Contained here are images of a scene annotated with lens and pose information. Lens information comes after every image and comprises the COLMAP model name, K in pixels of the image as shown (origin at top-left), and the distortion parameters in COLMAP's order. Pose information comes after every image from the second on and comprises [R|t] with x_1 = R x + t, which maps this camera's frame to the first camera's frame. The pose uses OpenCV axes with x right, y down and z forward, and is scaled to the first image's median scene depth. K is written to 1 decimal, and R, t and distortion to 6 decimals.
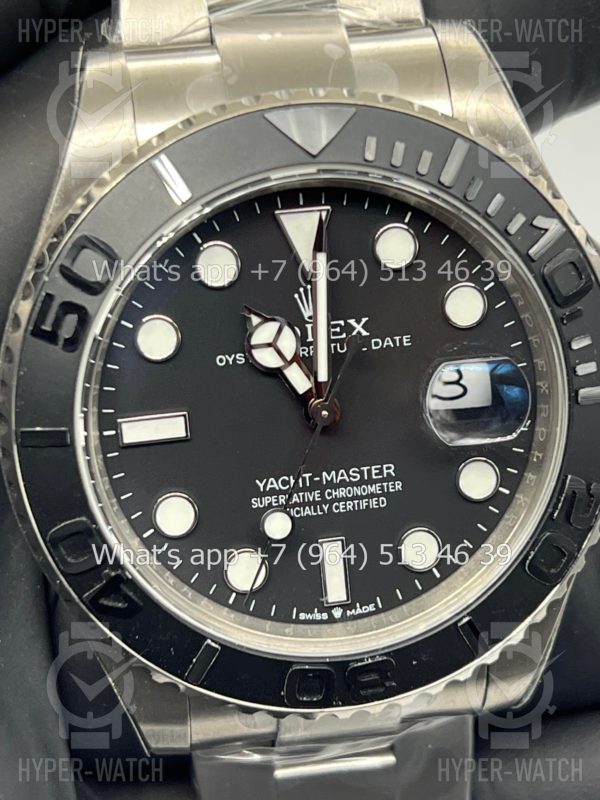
lens RADIAL K [[2173.7, 0, 300.0], [0, 2173.7, 400.0], [0, 0, 1]] dist [0.431775, -7.843113]
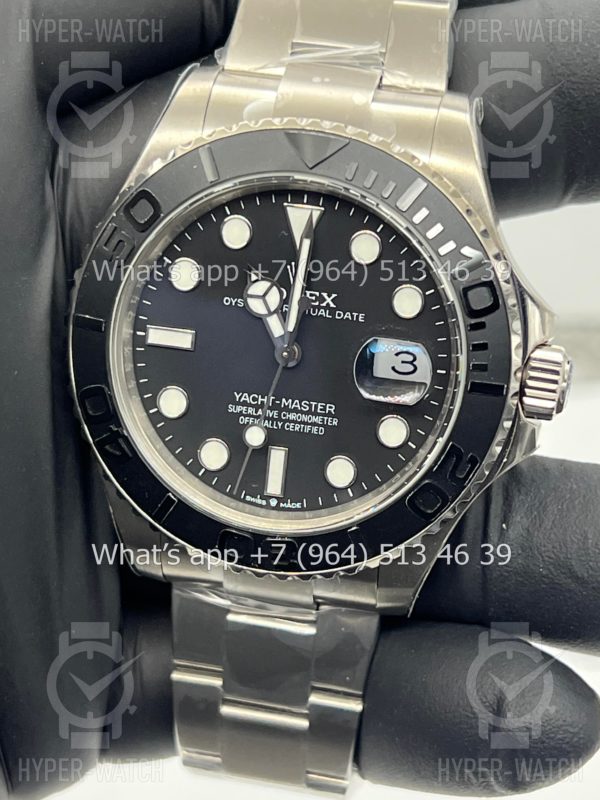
lens RADIAL K [[2173.7, 0, 300.0], [0, 2173.7, 400.0], [0, 0, 1]] dist [0.431775, -7.843113]
pose [[0.920826, 0.228503, -0.316015, 0.453545], [-0.237206, 0.971395, 0.011206, 0.016381], [0.309536, 0.064642, 0.948688, -0.292879]]
